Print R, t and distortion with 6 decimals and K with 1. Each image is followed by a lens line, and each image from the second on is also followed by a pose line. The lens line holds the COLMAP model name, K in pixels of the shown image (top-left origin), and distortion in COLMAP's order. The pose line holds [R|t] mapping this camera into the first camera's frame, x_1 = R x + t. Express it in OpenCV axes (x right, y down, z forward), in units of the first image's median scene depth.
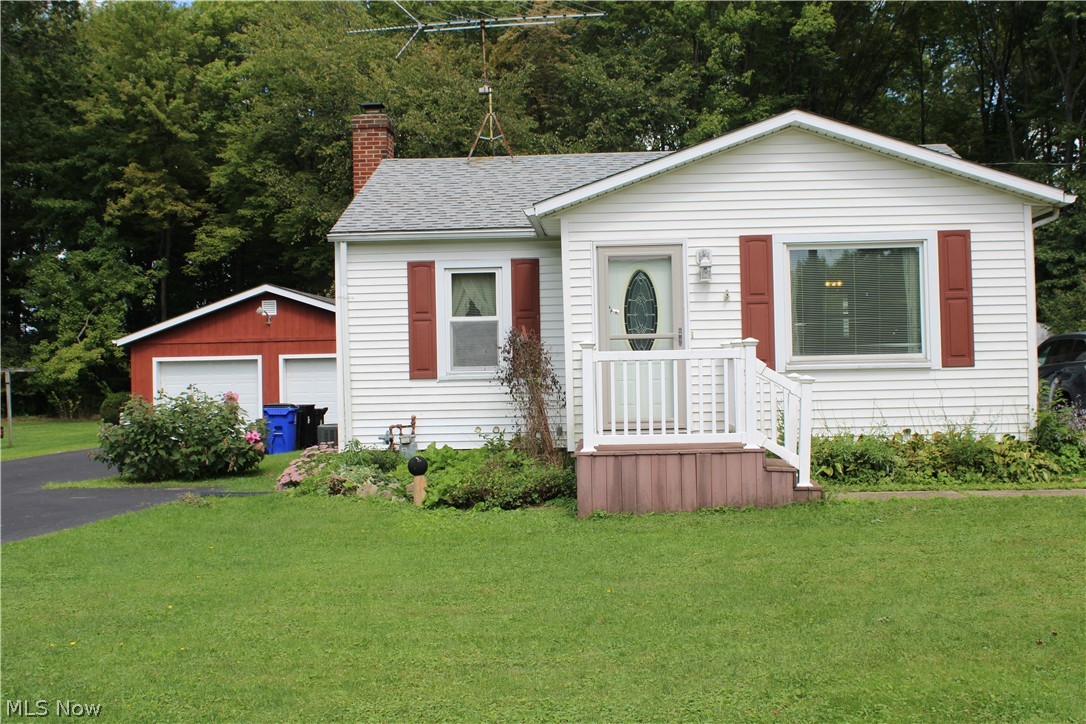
lens RADIAL K [[1333.0, 0, 543.0], [0, 1333.0, 362.0], [0, 0, 1]] dist [-0.151070, 0.468320]
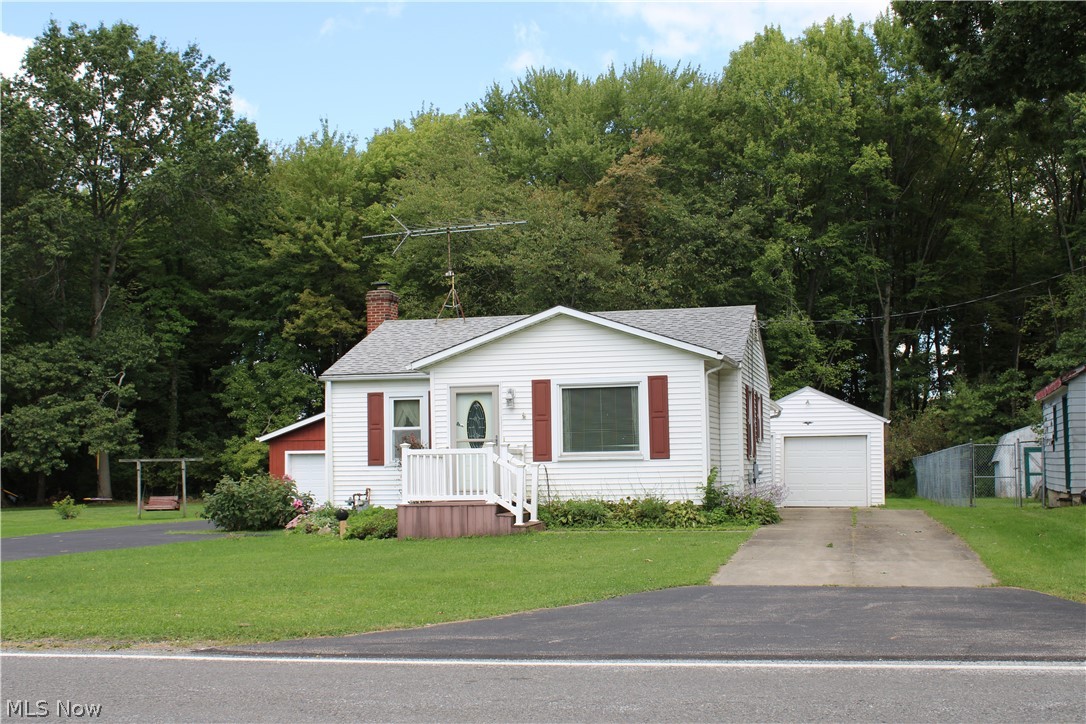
lens RADIAL K [[1333.0, 0, 543.0], [0, 1333.0, 362.0], [0, 0, 1]] dist [-0.151070, 0.468320]
pose [[0.985671, -0.008478, -0.168465, 0.314430], [-0.003399, 0.997535, -0.070088, -0.000139], [0.168644, 0.069656, 0.983213, -0.459862]]
